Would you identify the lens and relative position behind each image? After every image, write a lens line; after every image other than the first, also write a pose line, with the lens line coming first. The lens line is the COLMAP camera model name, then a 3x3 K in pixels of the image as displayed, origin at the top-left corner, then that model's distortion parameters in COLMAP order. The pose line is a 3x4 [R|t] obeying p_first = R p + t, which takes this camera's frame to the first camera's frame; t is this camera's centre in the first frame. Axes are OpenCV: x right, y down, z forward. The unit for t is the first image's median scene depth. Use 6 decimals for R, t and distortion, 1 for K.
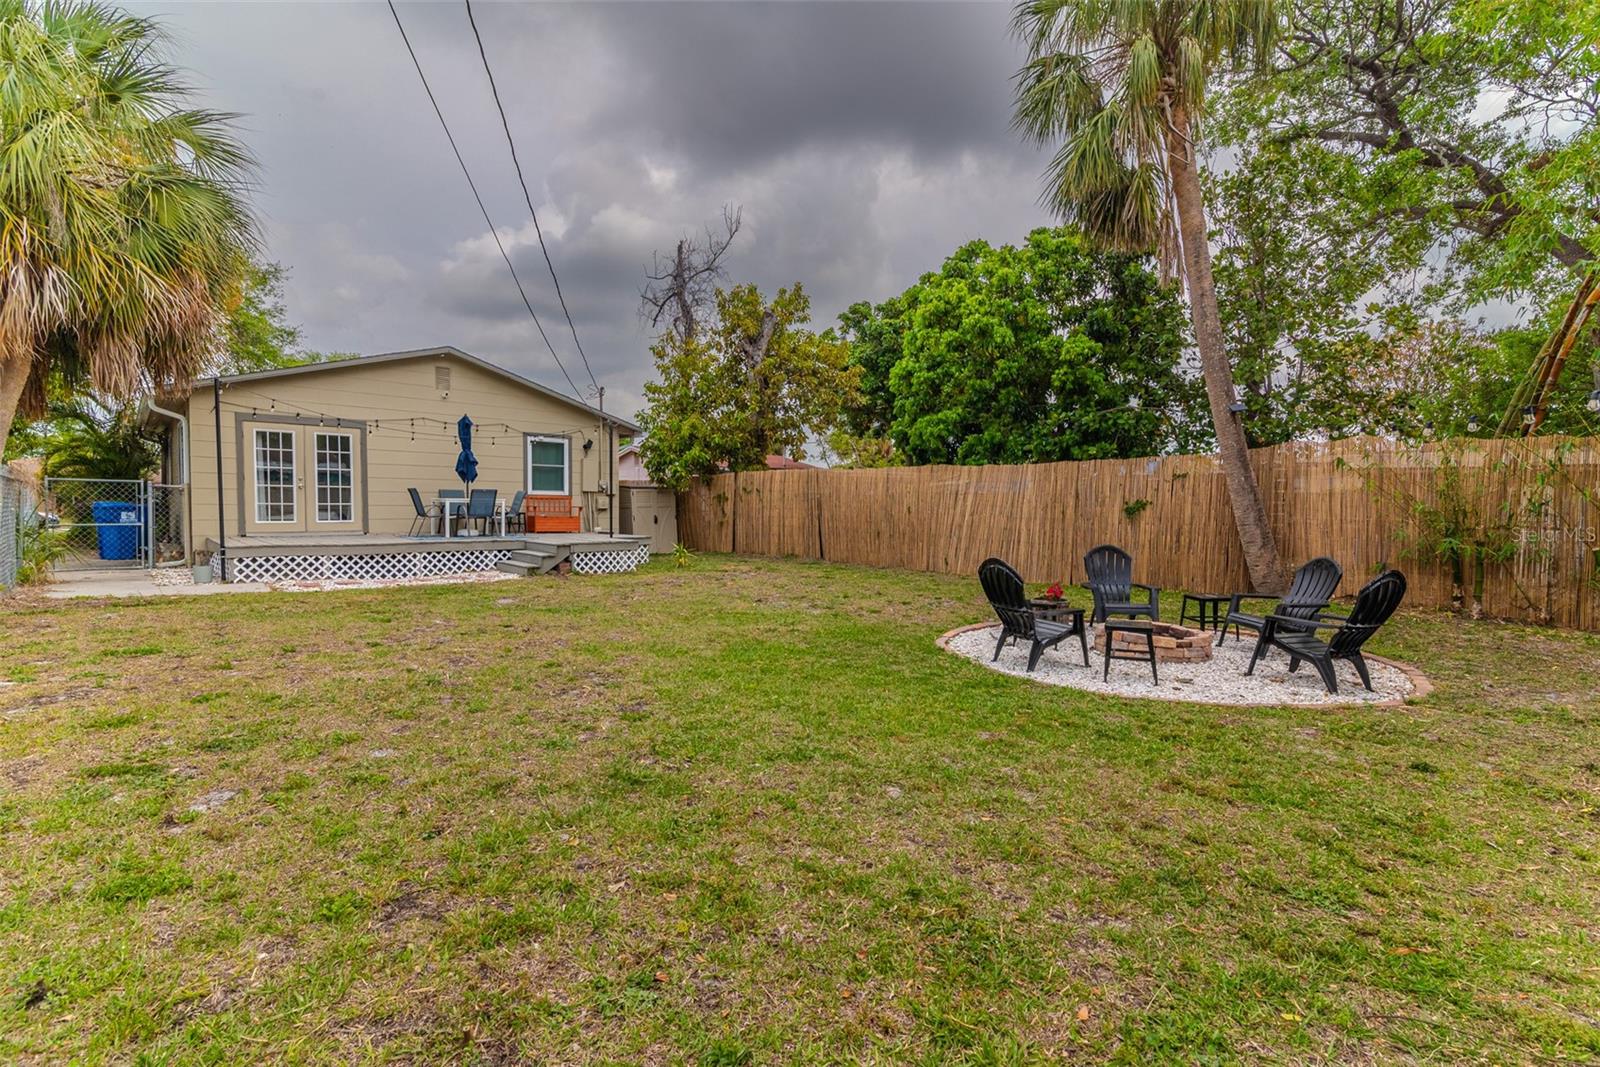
lens RADIAL K [[739.0, 0, 807.0], [0, 739.0, 531.7], [0, 0, 1]] dist [0.016850, -0.001266]
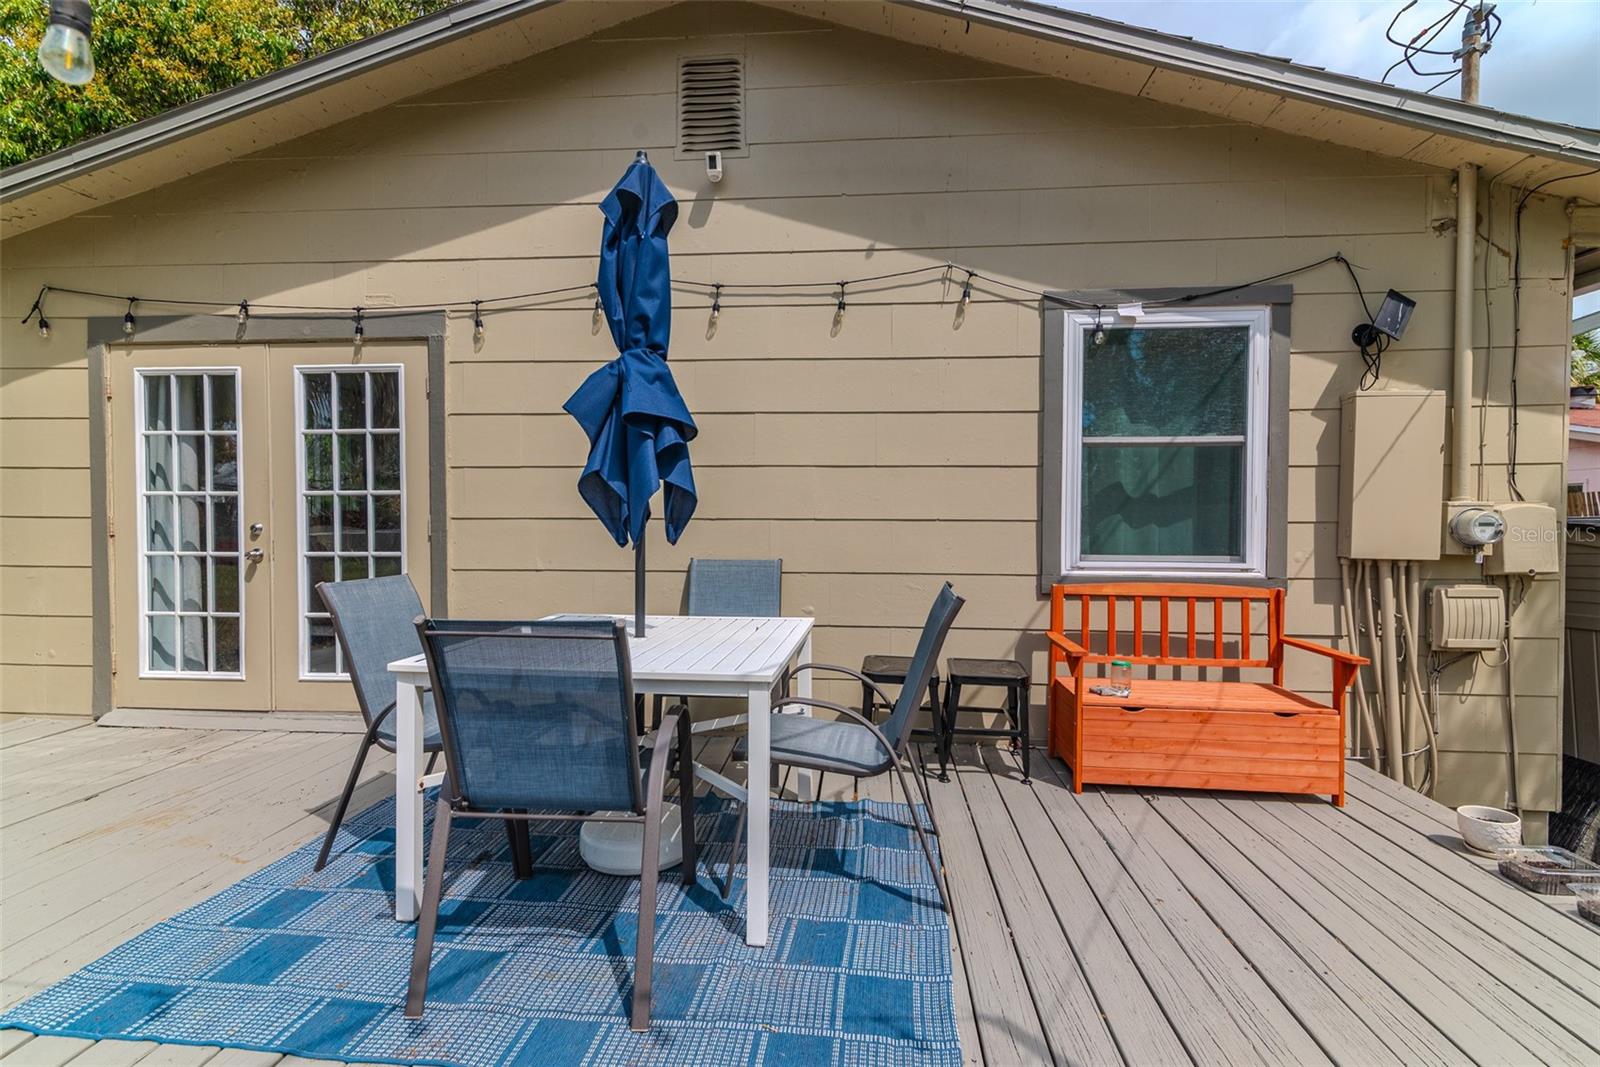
lens RADIAL K [[739.0, 0, 802.0], [0, 739.0, 529.4], [0, 0, 1]] dist [0.016850, -0.001266]
pose [[0.670107, 0.005891, -0.742241, -0.332015], [-0.023090, 0.999650, -0.012912, -0.074652], [0.741905, 0.025791, 0.670009, 0.995367]]
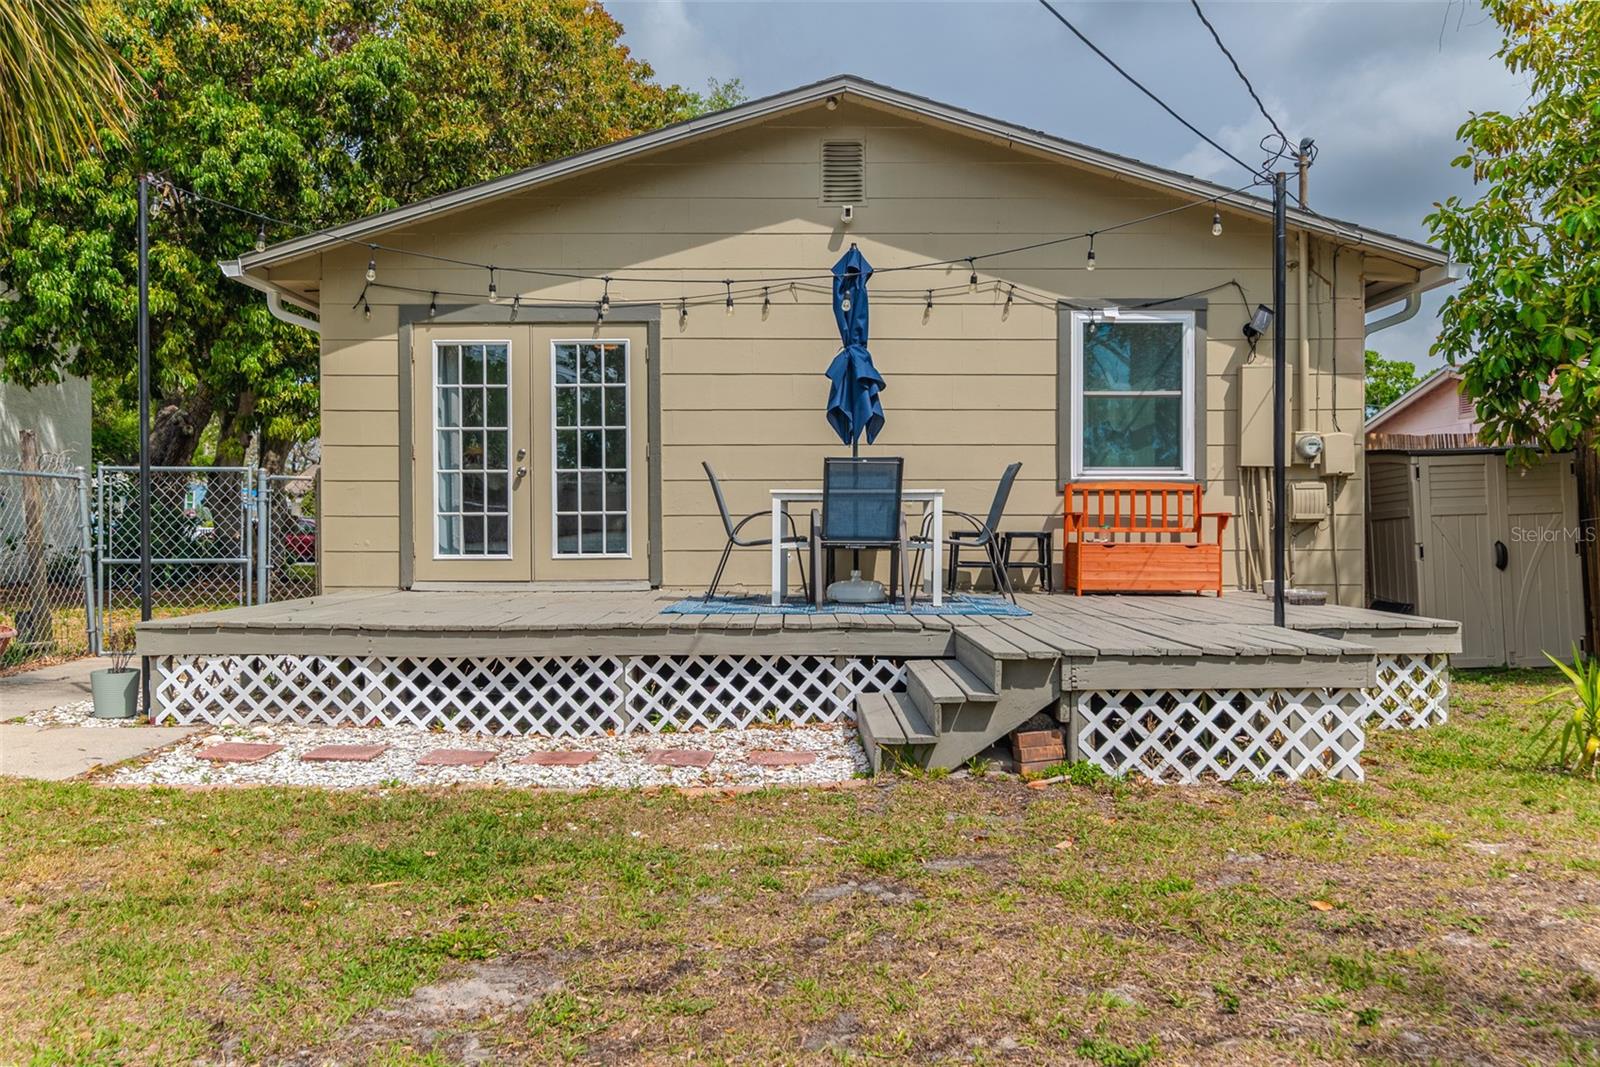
lens RADIAL K [[1259.0, 0, 775.3], [0, 1259.0, 533.0], [0, 0, 1]] dist [0.005254, 0.003752]
pose [[0.732793, -0.007637, -0.680409, -0.101455], [-0.015577, 0.999487, -0.027995, -0.009588], [0.680273, 0.031113, 0.732298, 0.602401]]
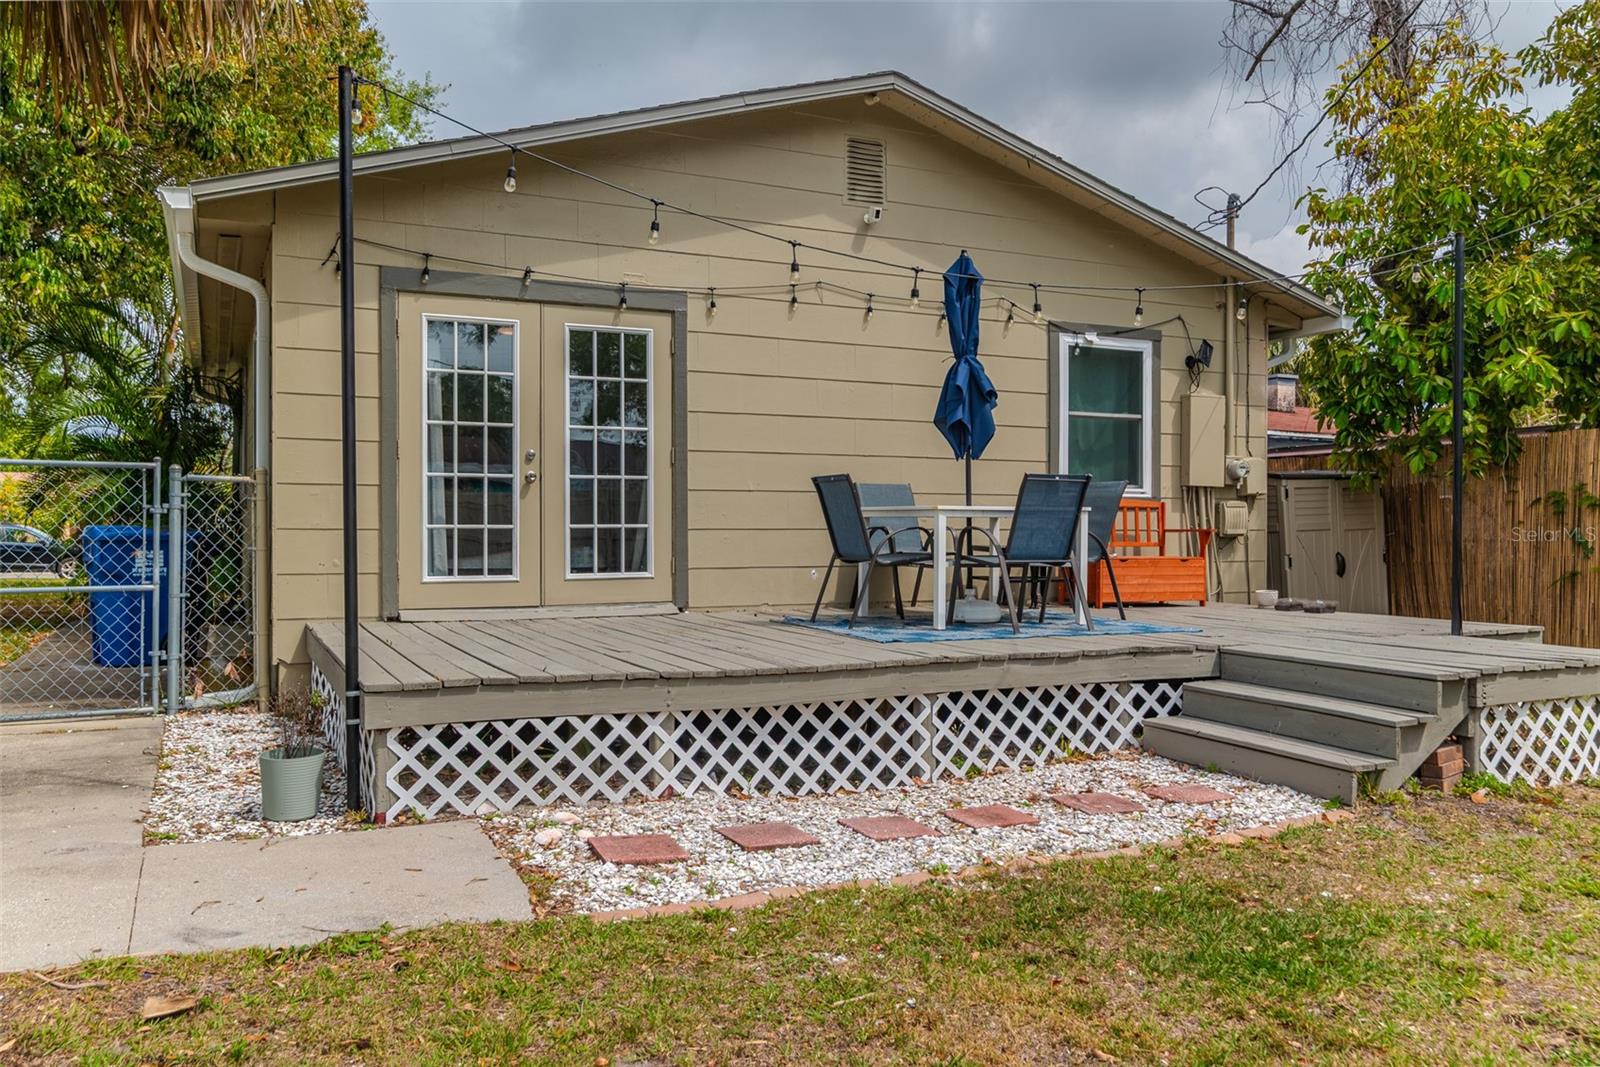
lens RADIAL K [[1259.0, 0, 814.7], [0, 1259.0, 525.0], [0, 0, 1]] dist [0.005254, 0.003752]
pose [[0.957107, -0.008385, -0.289614, -0.392970], [-0.003081, 0.999230, -0.039111, -0.016012], [0.289719, 0.038326, 0.956344, 0.488614]]
